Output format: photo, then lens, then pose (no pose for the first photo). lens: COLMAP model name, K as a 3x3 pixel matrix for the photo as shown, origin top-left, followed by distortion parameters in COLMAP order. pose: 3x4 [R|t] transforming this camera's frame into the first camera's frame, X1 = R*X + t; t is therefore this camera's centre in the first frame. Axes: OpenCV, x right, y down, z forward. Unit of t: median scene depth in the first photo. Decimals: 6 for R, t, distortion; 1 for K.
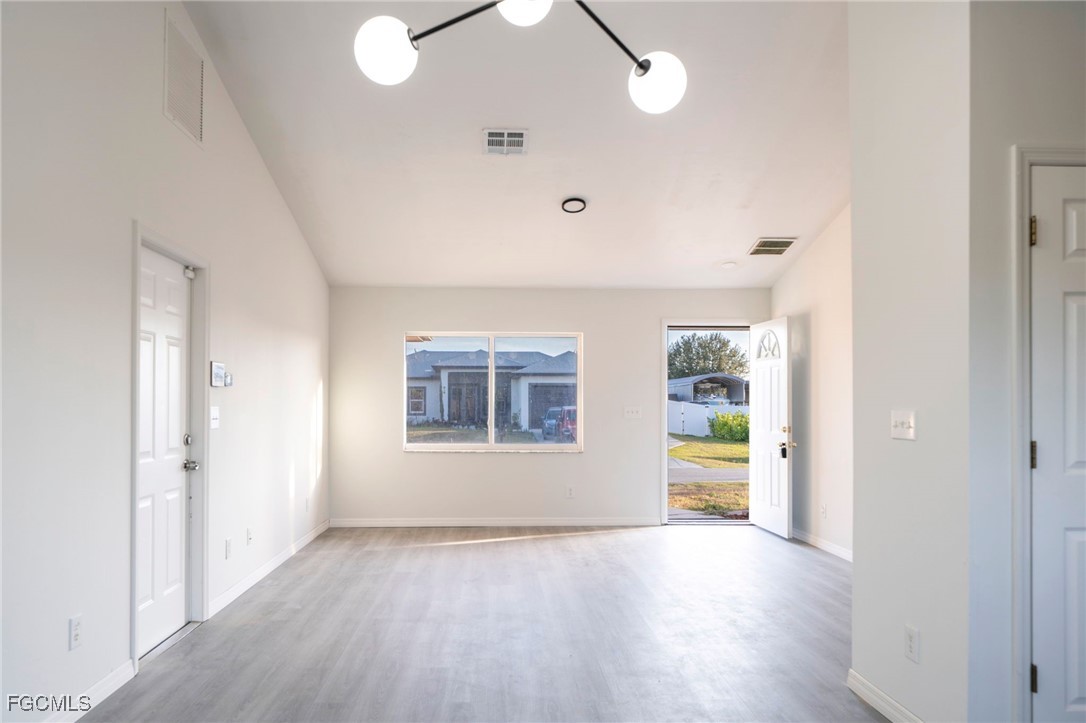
lens RADIAL K [[754.4, 0, 517.7], [0, 754.4, 394.2], [0, 0, 1]] dist [0.002400, 0.002101]
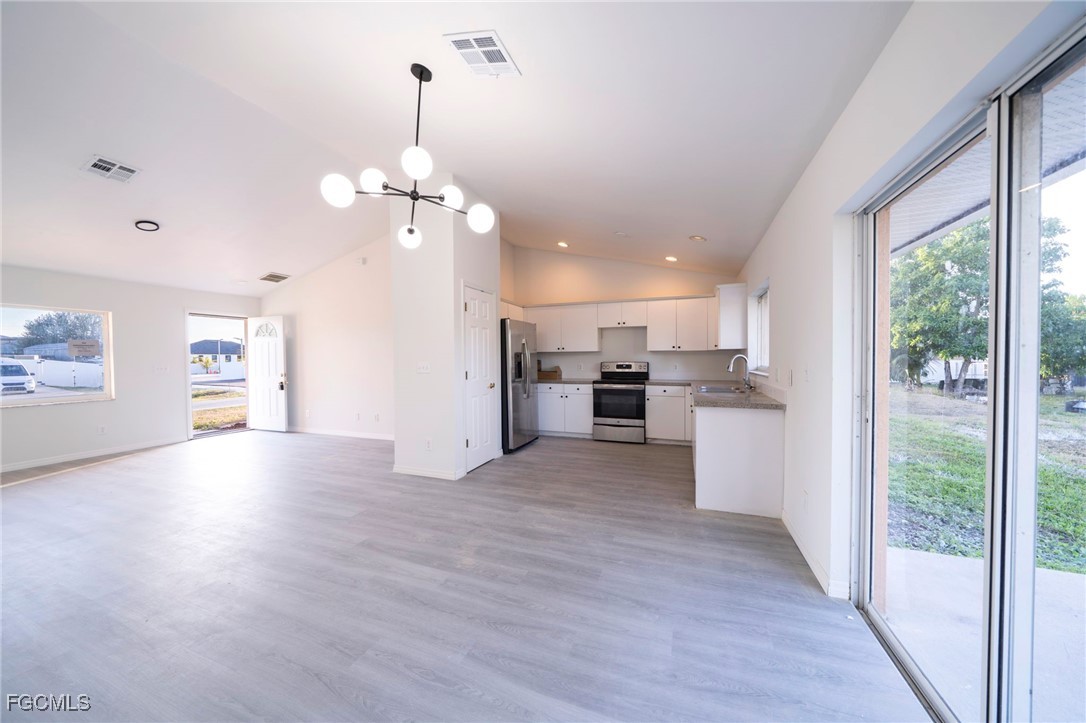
lens RADIAL K [[370.6, 0, 543.0], [0, 370.6, 361.5], [0, 0, 1]] dist [-0.000807, -0.000100]
pose [[0.394672, -0.015977, 0.918683, -0.388915], [0.001236, 0.999857, 0.016858, -0.003823], [-0.918821, -0.005517, 0.394636, 0.038333]]
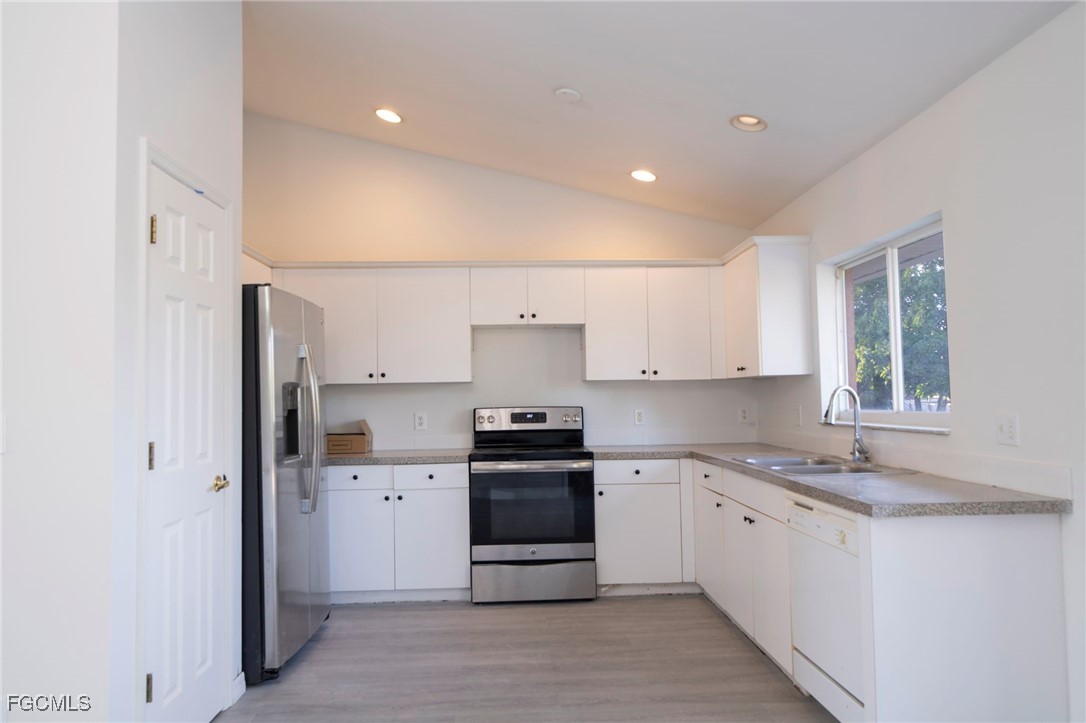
lens RADIAL K [[728.4, 0, 543.0], [0, 728.4, 361.5], [0, 0, 1]] dist [-0.002417, -0.000098]
pose [[-0.006807, 0.046496, 0.998895, -0.159581], [0.008390, 0.998886, -0.046438, 0.003470], [-0.999942, 0.008064, -0.007189, 0.294331]]
